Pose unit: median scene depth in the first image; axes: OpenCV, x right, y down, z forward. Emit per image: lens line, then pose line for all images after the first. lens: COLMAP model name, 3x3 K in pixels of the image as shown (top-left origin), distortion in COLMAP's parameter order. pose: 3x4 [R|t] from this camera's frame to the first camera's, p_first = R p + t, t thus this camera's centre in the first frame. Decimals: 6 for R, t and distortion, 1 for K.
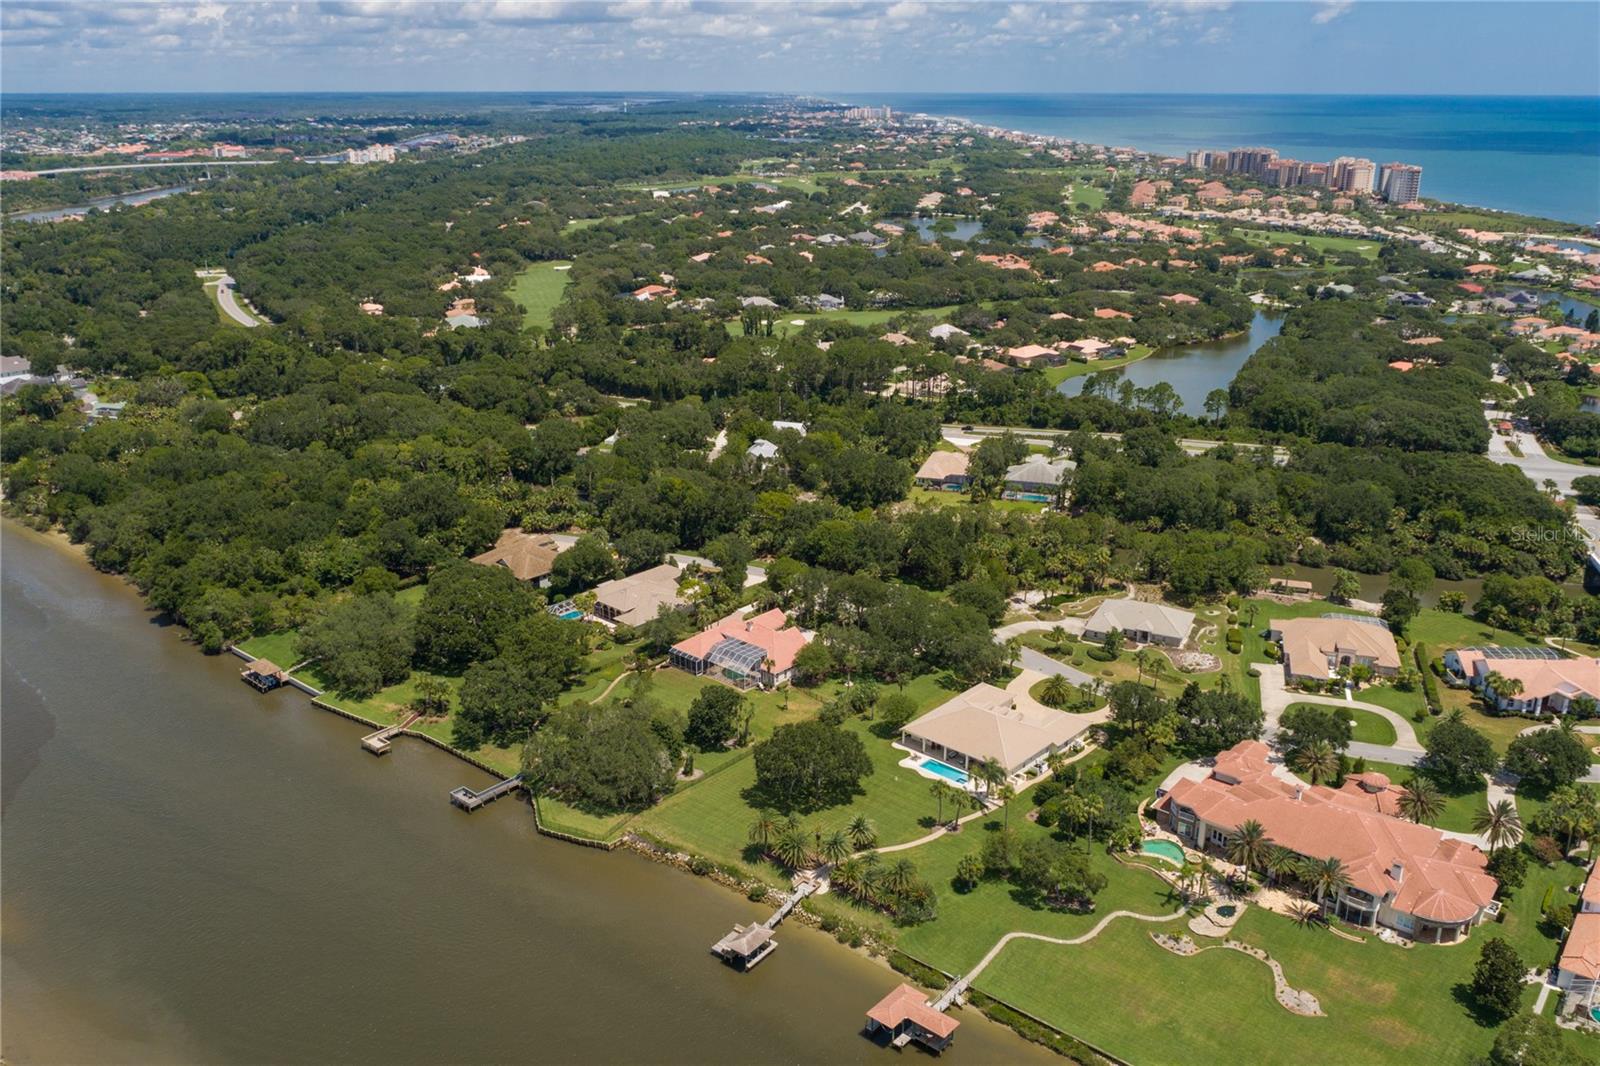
lens RADIAL K [[1302.9, 0, 830.4], [0, 1302.9, 530.6], [0, 0, 1]] dist [-0.006657, 0.003840]
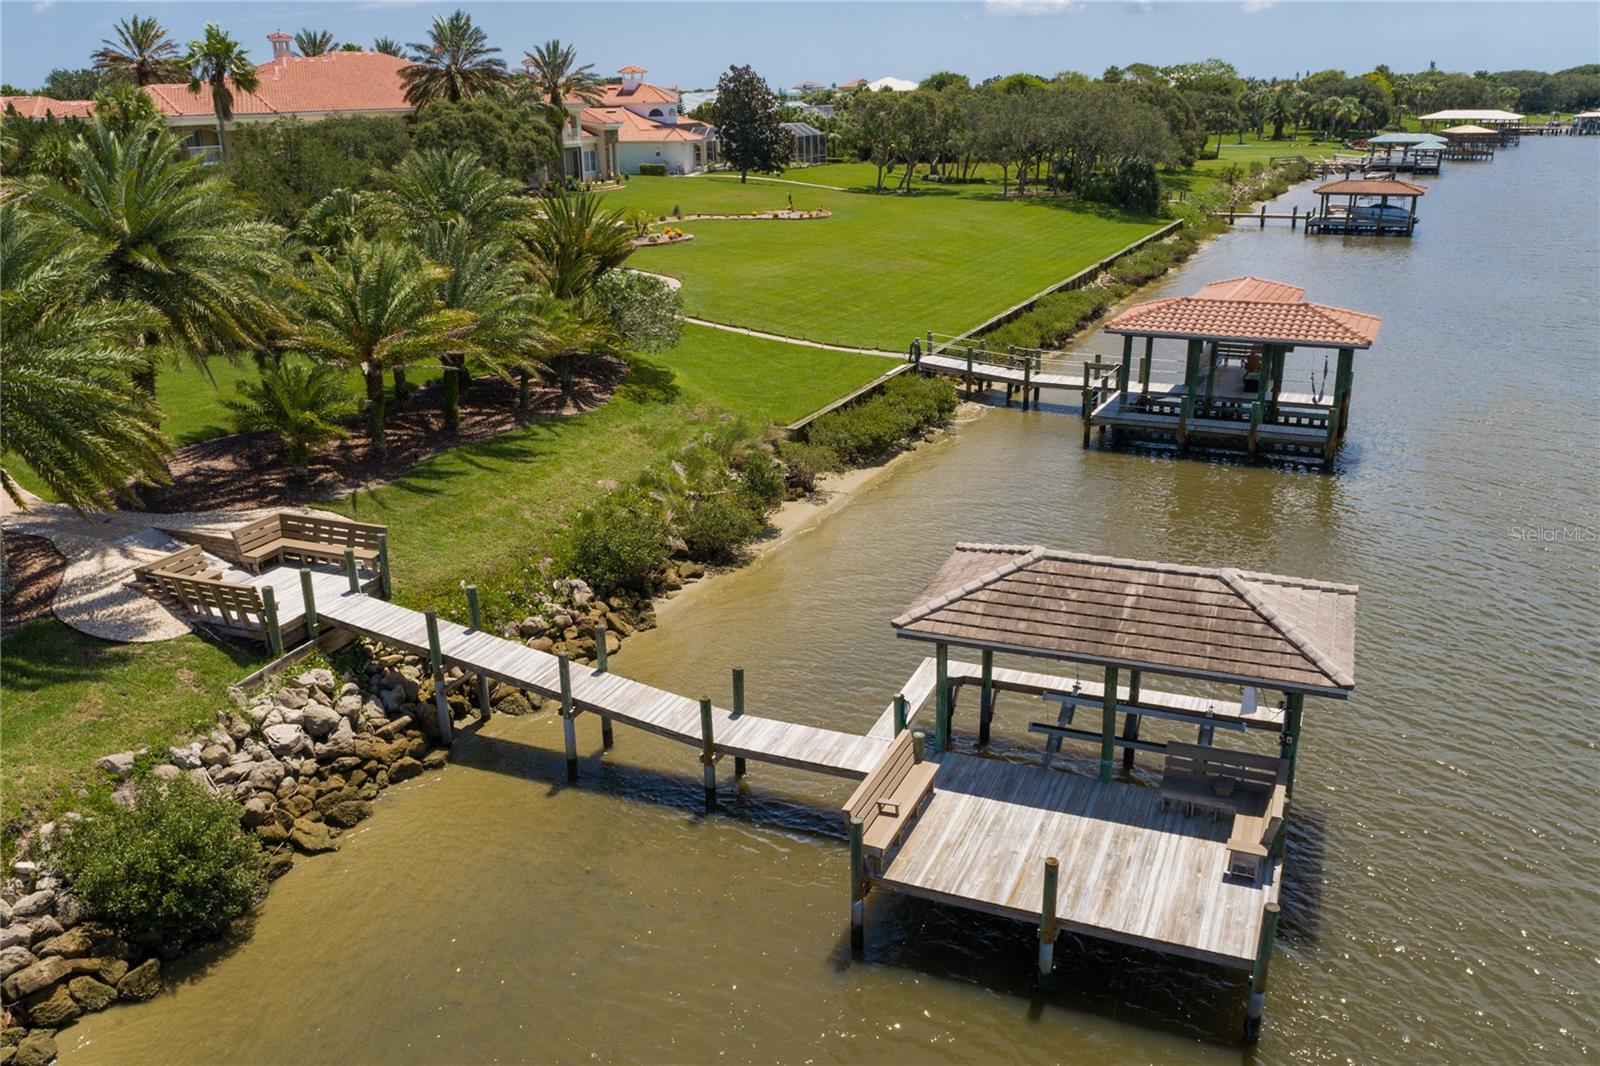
lens RADIAL K [[1298.2, 0, 797.0], [0, 1298.2, 532.4], [0, 0, 1]] dist [-0.014830, 0.010638]
pose [[-0.246828, -0.311719, 0.917555, -0.129666], [0.325791, 0.865045, 0.381520, 0.212615], [-0.912653, 0.393101, -0.111962, 0.862264]]
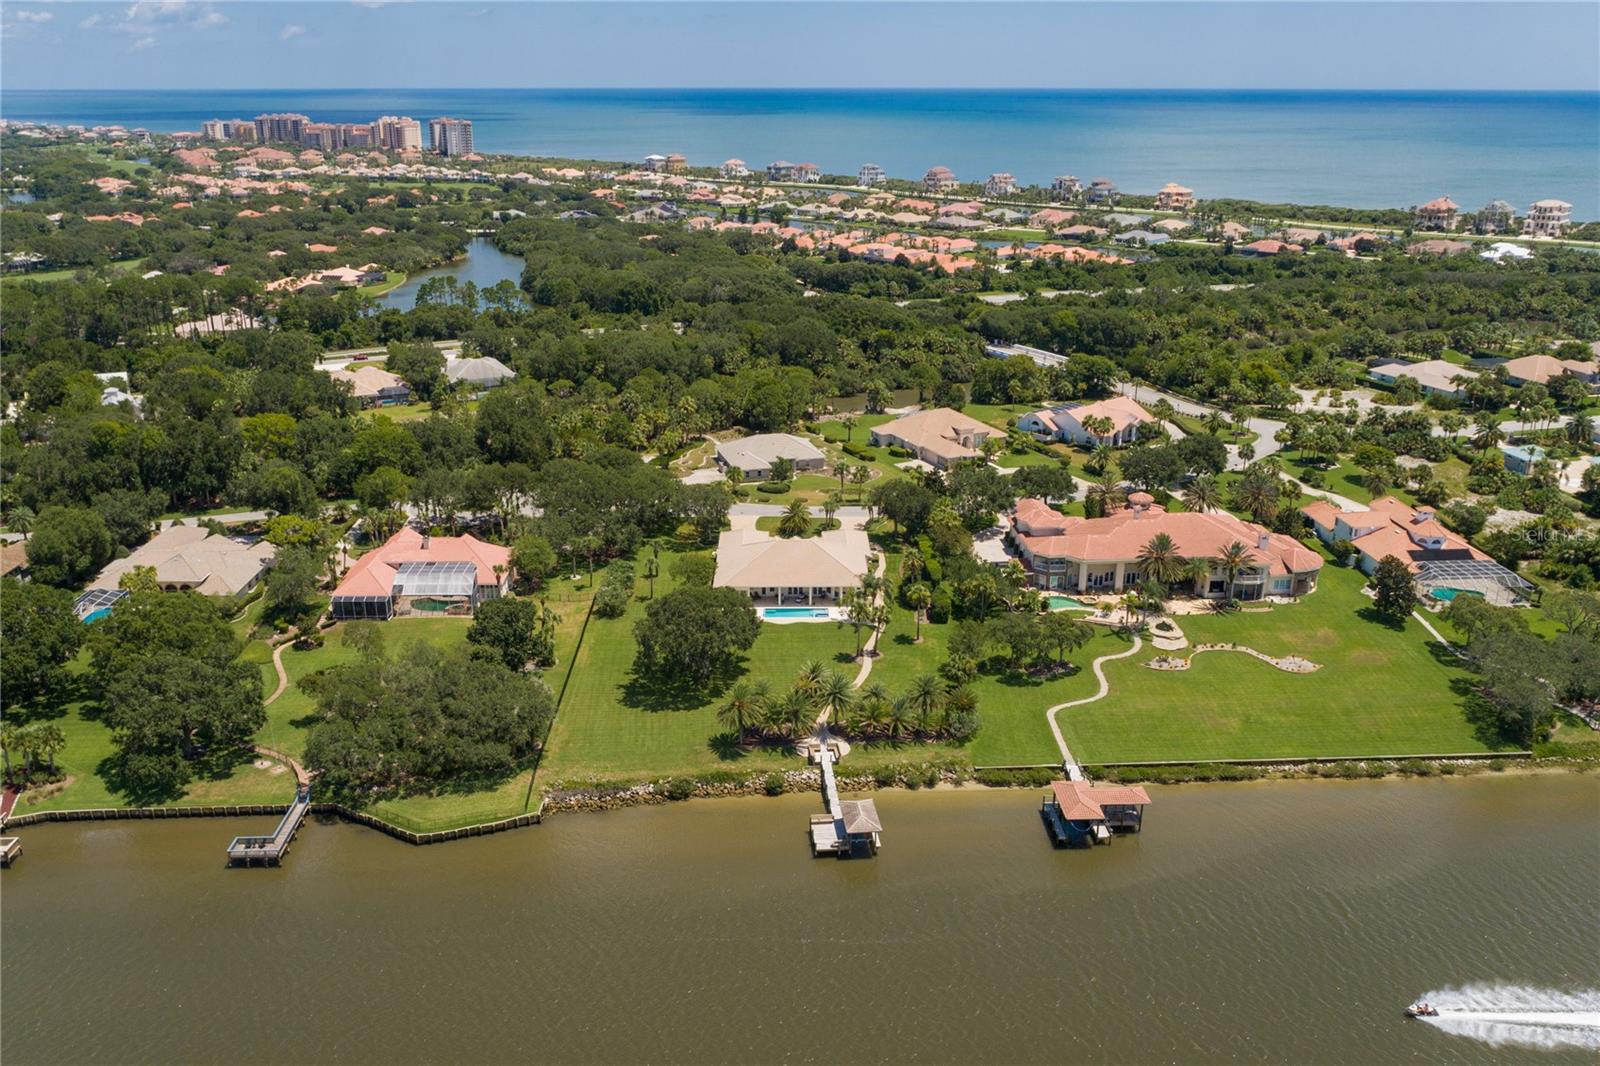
lens RADIAL K [[1298.2, 0, 797.0], [0, 1298.2, 532.4], [0, 0, 1]] dist [-0.014830, 0.010638]
pose [[0.740987, -0.224039, 0.633044, -0.451342], [0.221754, 0.971457, 0.084239, 0.062790], [-0.633848, 0.077960, 0.769519, 0.344892]]
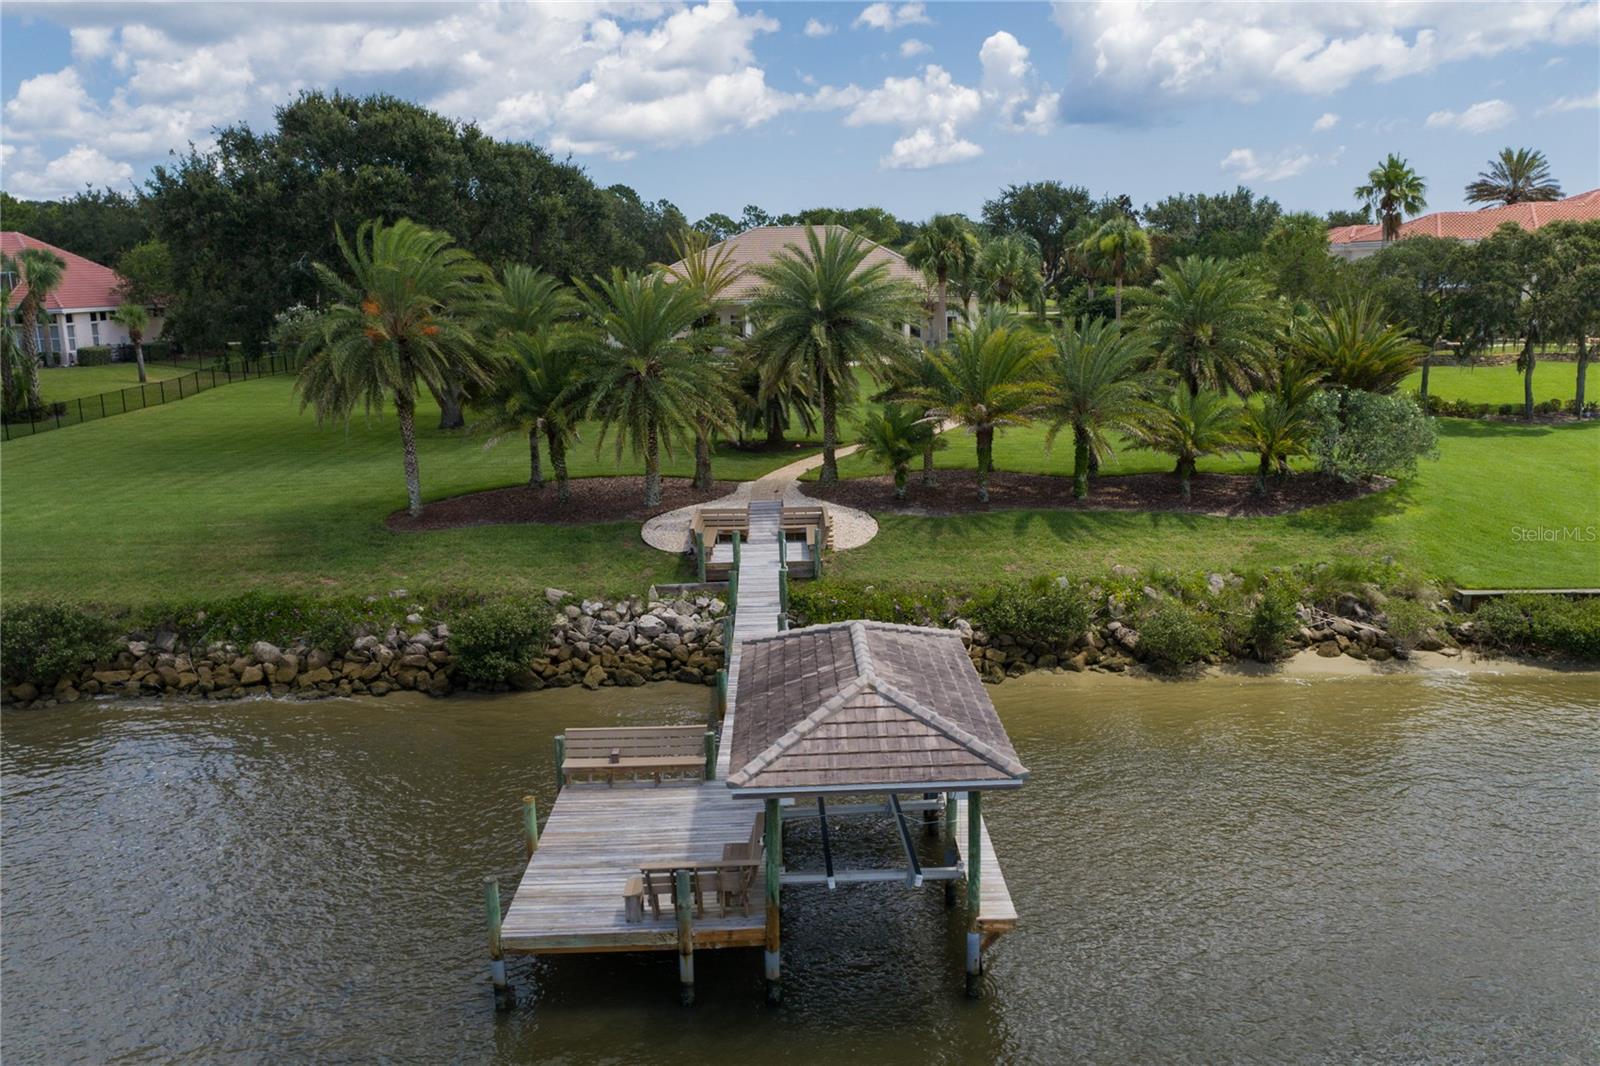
lens RADIAL K [[1287.3, 0, 846.6], [0, 1287.3, 532.2], [0, 0, 1]] dist [-0.015737, 0.010664]
pose [[0.780320, -0.146432, 0.607995, -0.103748], [0.227369, 0.972099, -0.057688, 0.254826], [-0.582584, 0.183254, 0.791842, 0.761472]]
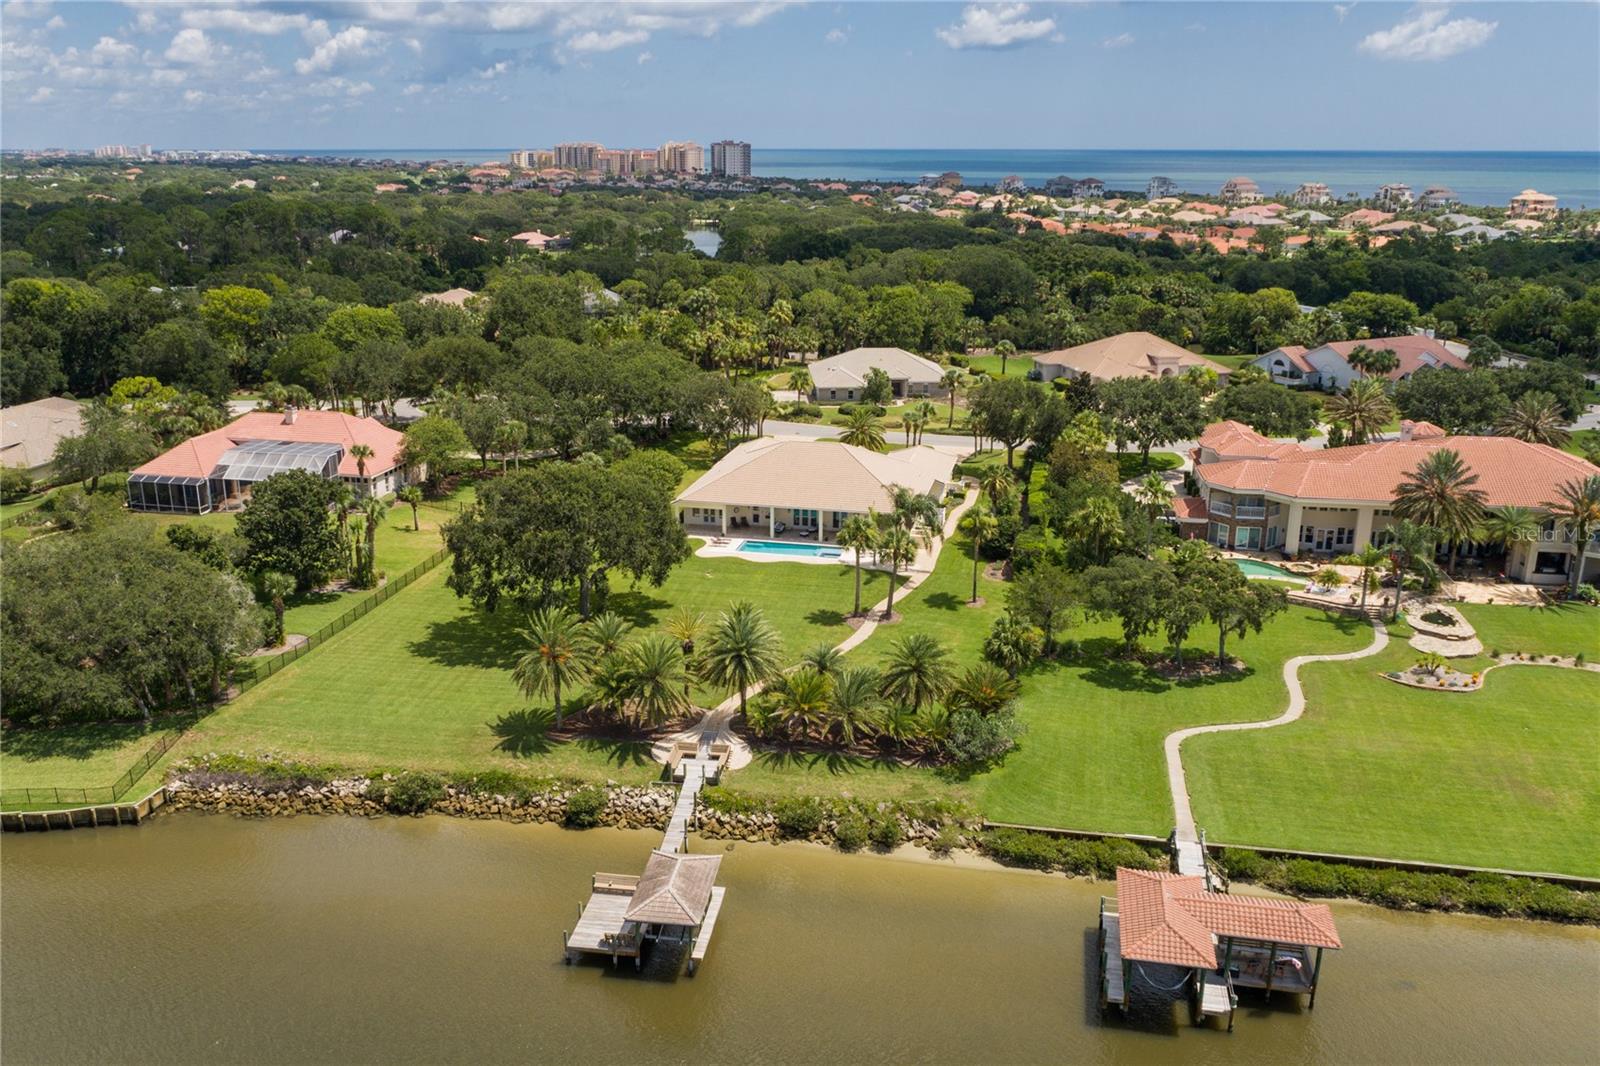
lens RADIAL K [[1297.6, 0, 778.3], [0, 1297.6, 531.2], [0, 0, 1]] dist [-0.012877, 0.006182]
pose [[0.882961, -0.139311, 0.448299, -0.154008], [0.158905, 0.987274, -0.006176, 0.184513], [-0.441733, 0.076690, 0.893863, 0.543903]]
